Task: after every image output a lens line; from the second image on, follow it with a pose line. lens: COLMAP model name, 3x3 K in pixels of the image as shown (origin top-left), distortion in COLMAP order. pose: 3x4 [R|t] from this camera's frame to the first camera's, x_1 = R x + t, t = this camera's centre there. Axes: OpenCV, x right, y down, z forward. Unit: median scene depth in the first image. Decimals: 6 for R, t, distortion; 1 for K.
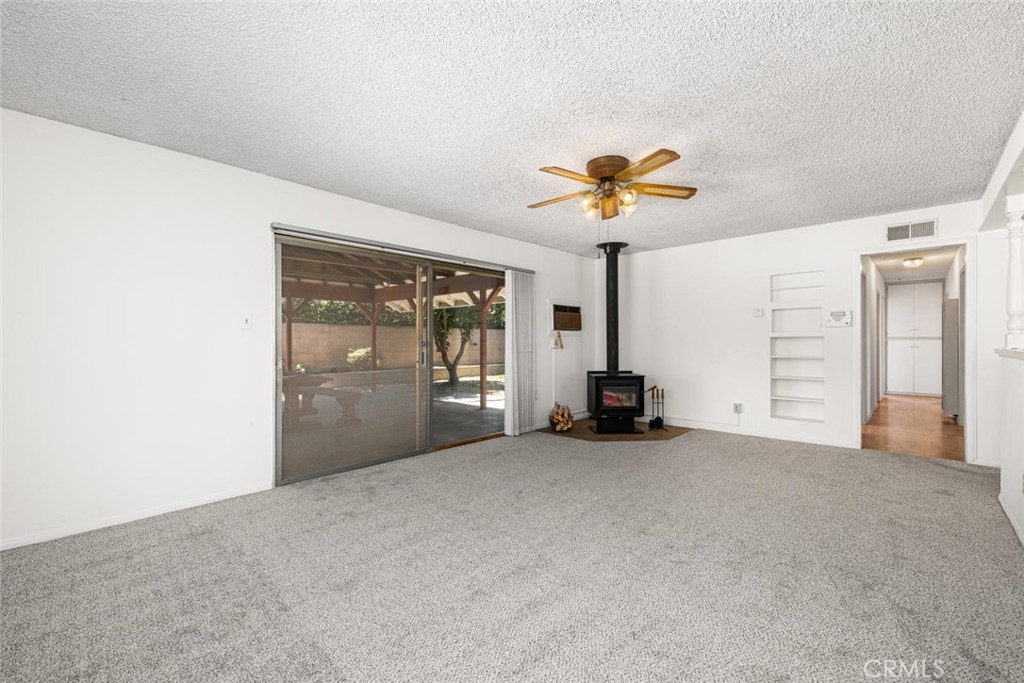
lens RADIAL K [[422.6, 0, 478.4], [0, 422.6, 342.9], [0, 0, 1]] dist [-0.001780, 0.000557]
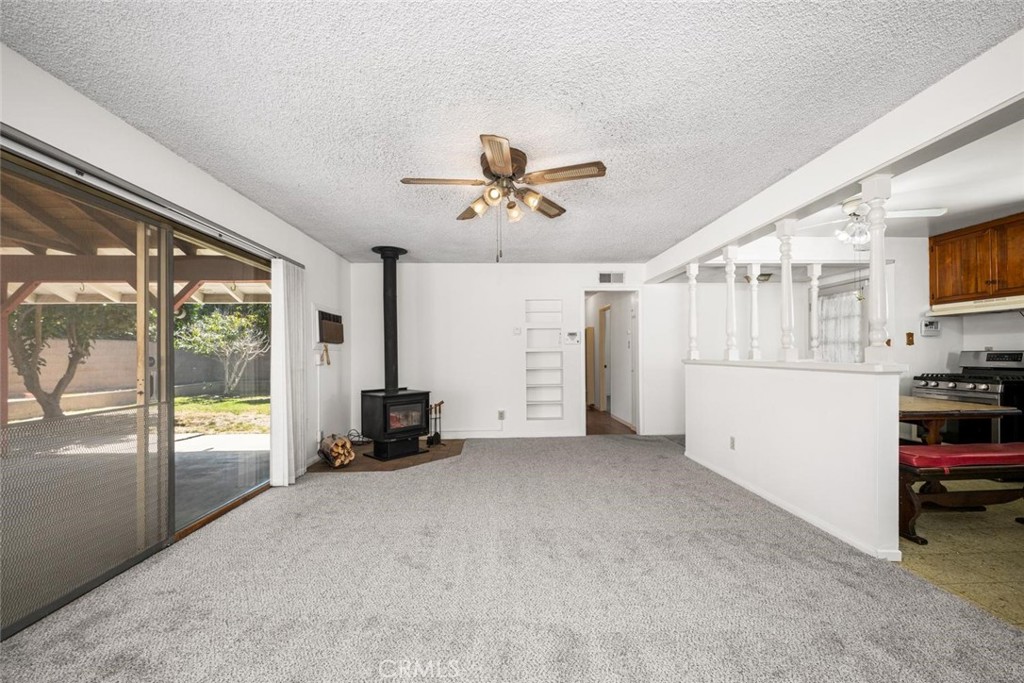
lens RADIAL K [[422.6, 0, 510.4], [0, 422.6, 357.8], [0, 0, 1]] dist [-0.001780, 0.000557]
pose [[0.679600, -0.007196, 0.733548, -0.186825], [0.006959, 0.999970, 0.003362, -0.001512], [-0.733550, 0.002819, 0.679630, 0.206906]]
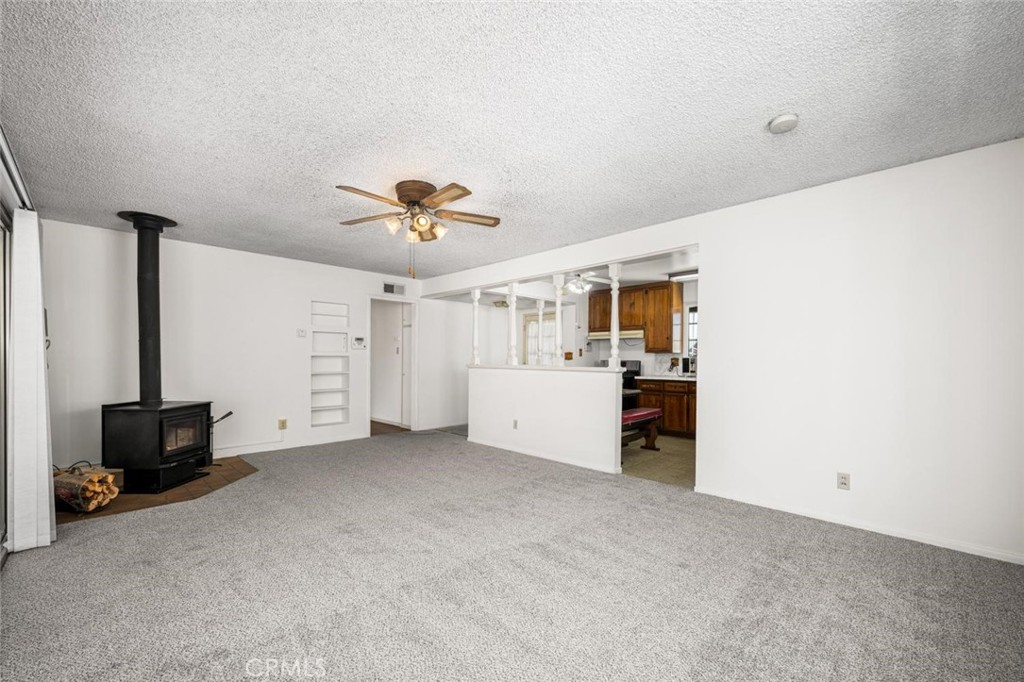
lens RADIAL K [[422.6, 0, 523.6], [0, 422.6, 364.9], [0, 0, 1]] dist [-0.001780, 0.000557]
pose [[-0.017209, -0.008192, 0.999818, -0.404079], [-0.004423, 0.999957, 0.008117, -0.000923], [-0.999842, -0.004282, -0.017245, 0.413167]]
